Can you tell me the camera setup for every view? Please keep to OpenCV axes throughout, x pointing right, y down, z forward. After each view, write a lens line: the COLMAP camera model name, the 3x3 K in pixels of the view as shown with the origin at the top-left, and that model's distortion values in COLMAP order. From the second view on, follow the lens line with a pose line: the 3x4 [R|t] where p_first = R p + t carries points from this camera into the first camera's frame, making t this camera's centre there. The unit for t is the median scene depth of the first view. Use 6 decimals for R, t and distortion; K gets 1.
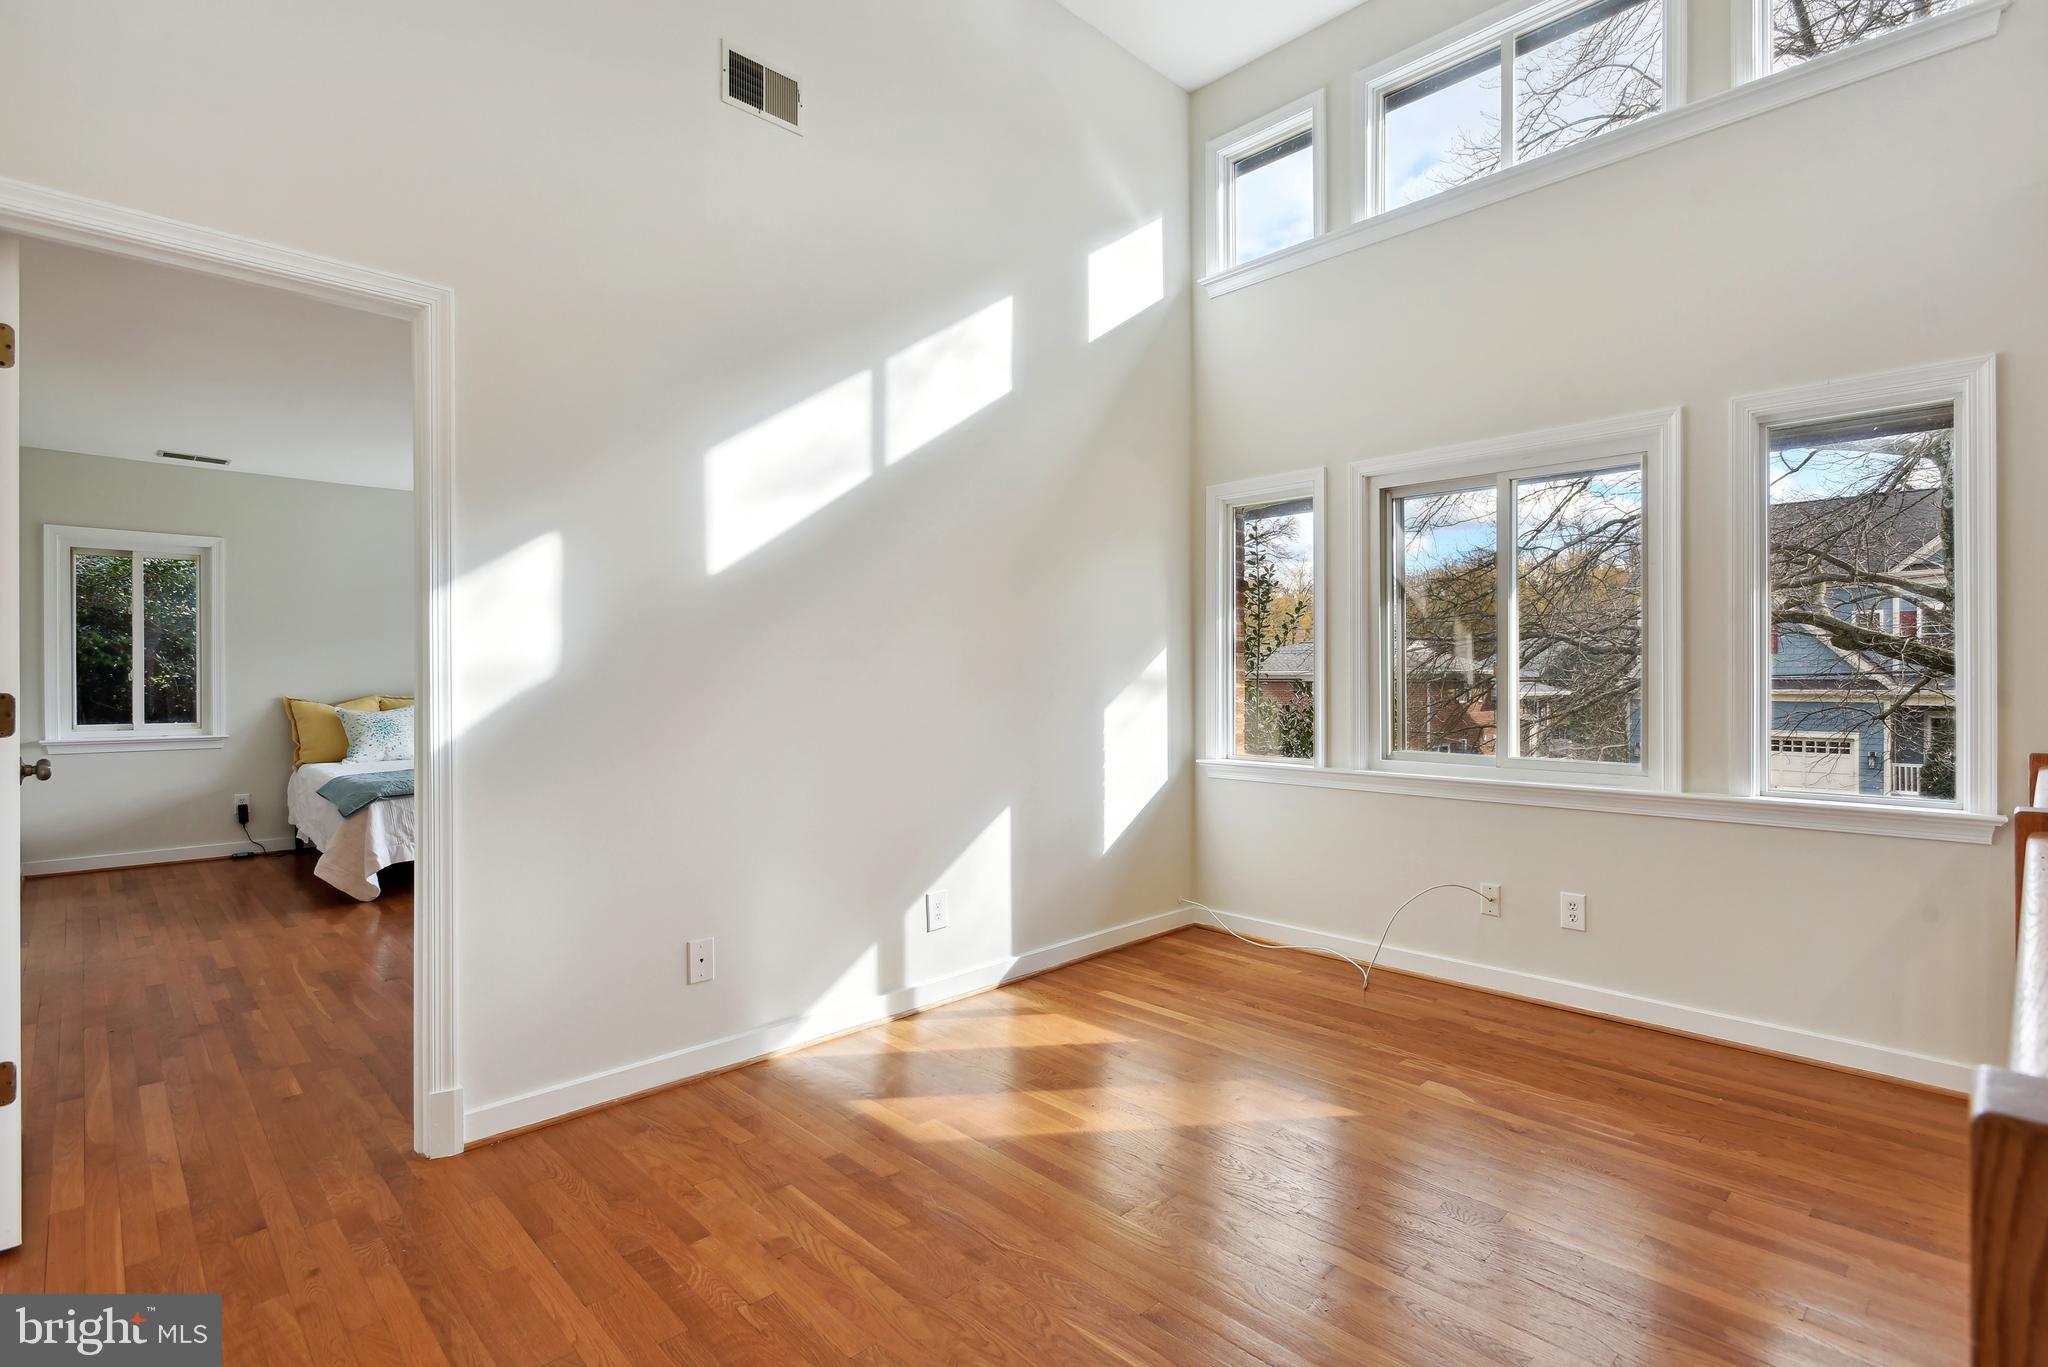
lens RADIAL K [[979.0, 0, 1024.0], [0, 979.0, 683.5], [0, 0, 1]] dist [-0.000621, 0.000672]
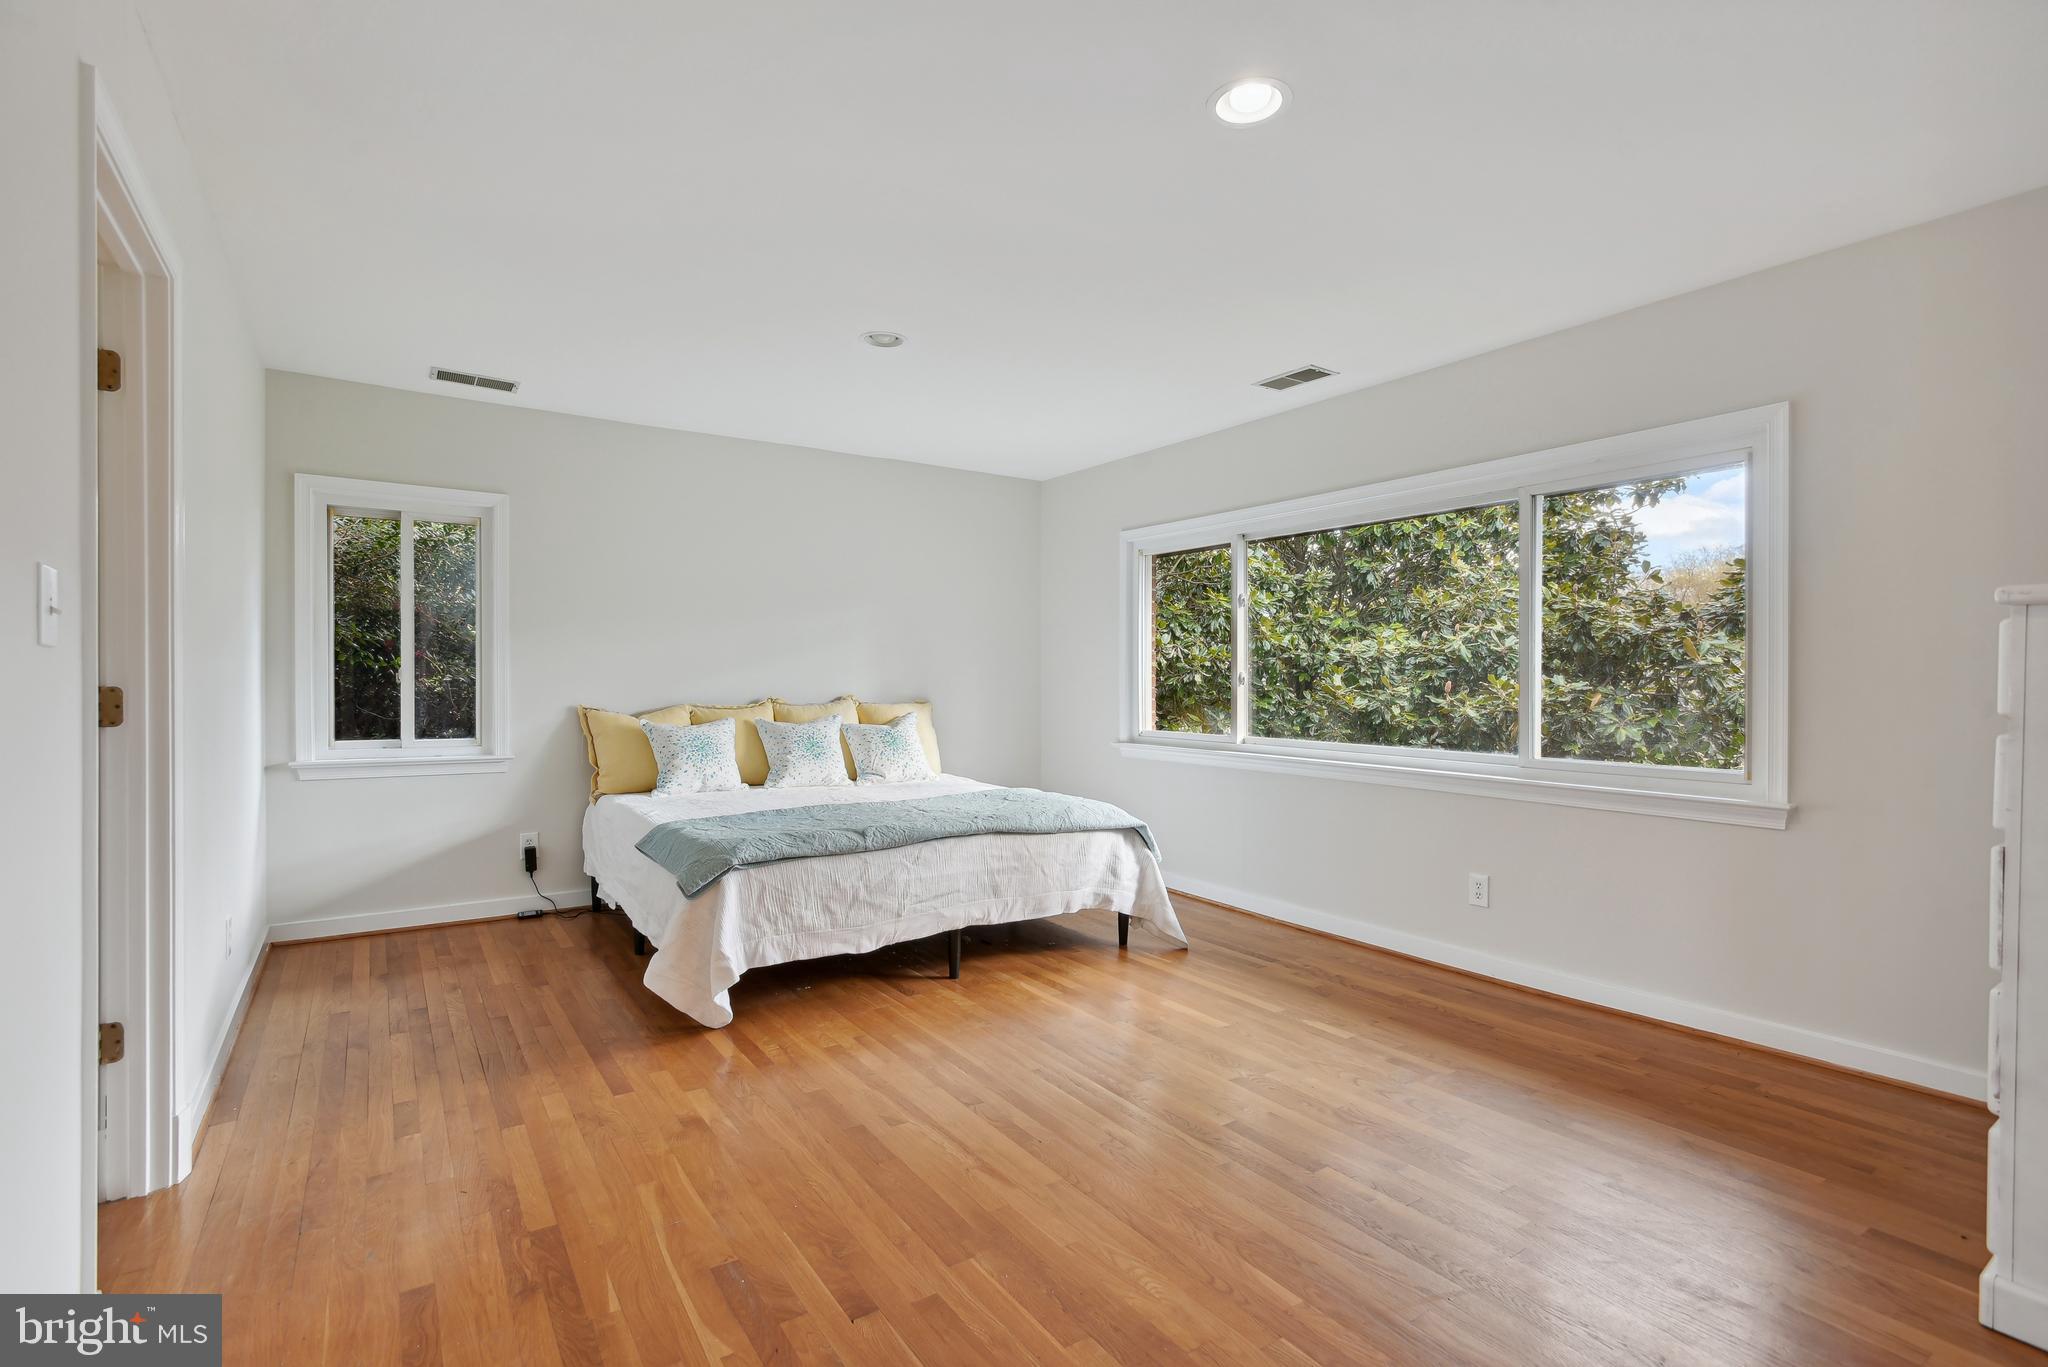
lens RADIAL K [[948.8, 0, 1025.1], [0, 948.8, 695.9], [0, 0, 1]] dist [0.024162, -0.000170]
pose [[0.986001, 0.009868, -0.166446, -0.307835], [-0.008536, 0.999926, 0.008718, -0.003270], [0.166520, -0.007175, 0.986012, 0.345561]]
